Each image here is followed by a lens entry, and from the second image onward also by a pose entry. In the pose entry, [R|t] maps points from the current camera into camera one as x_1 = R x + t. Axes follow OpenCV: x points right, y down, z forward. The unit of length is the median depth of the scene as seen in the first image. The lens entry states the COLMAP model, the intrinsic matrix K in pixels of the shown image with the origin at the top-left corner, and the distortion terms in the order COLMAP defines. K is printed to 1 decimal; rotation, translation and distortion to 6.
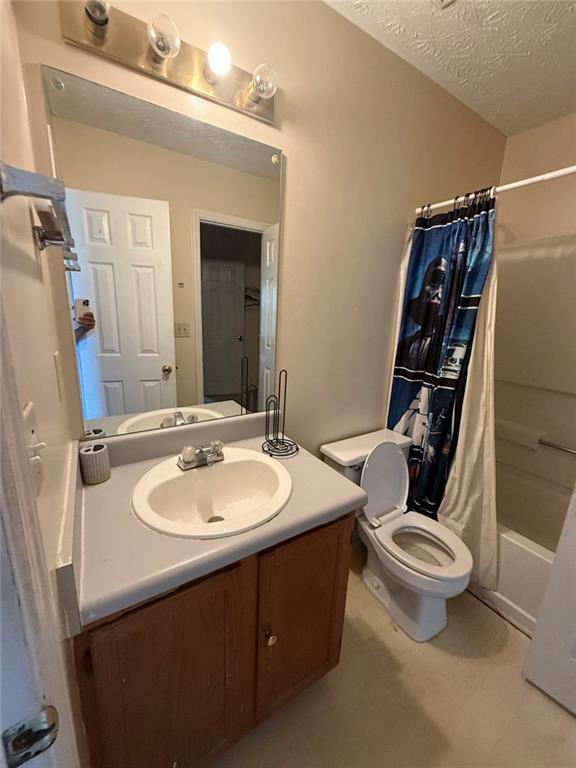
lens RADIAL K [[306.8, 0, 288.0], [0, 306.8, 384.0], [0, 0, 1]] dist [-0.002972, -0.000168]
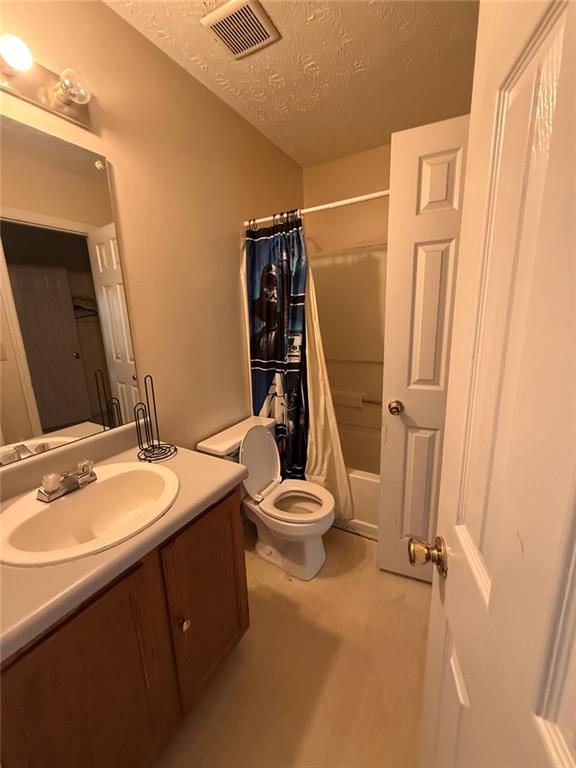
lens RADIAL K [[309.2, 0, 285.7], [0, 309.2, 385.0], [0, 0, 1]] dist [0.000822, 0.000091]
pose [[0.892230, -0.165989, 0.419968, -0.037216], [0.170589, 0.984975, 0.026885, 0.031103], [-0.418120, 0.047654, 0.907141, -0.102173]]
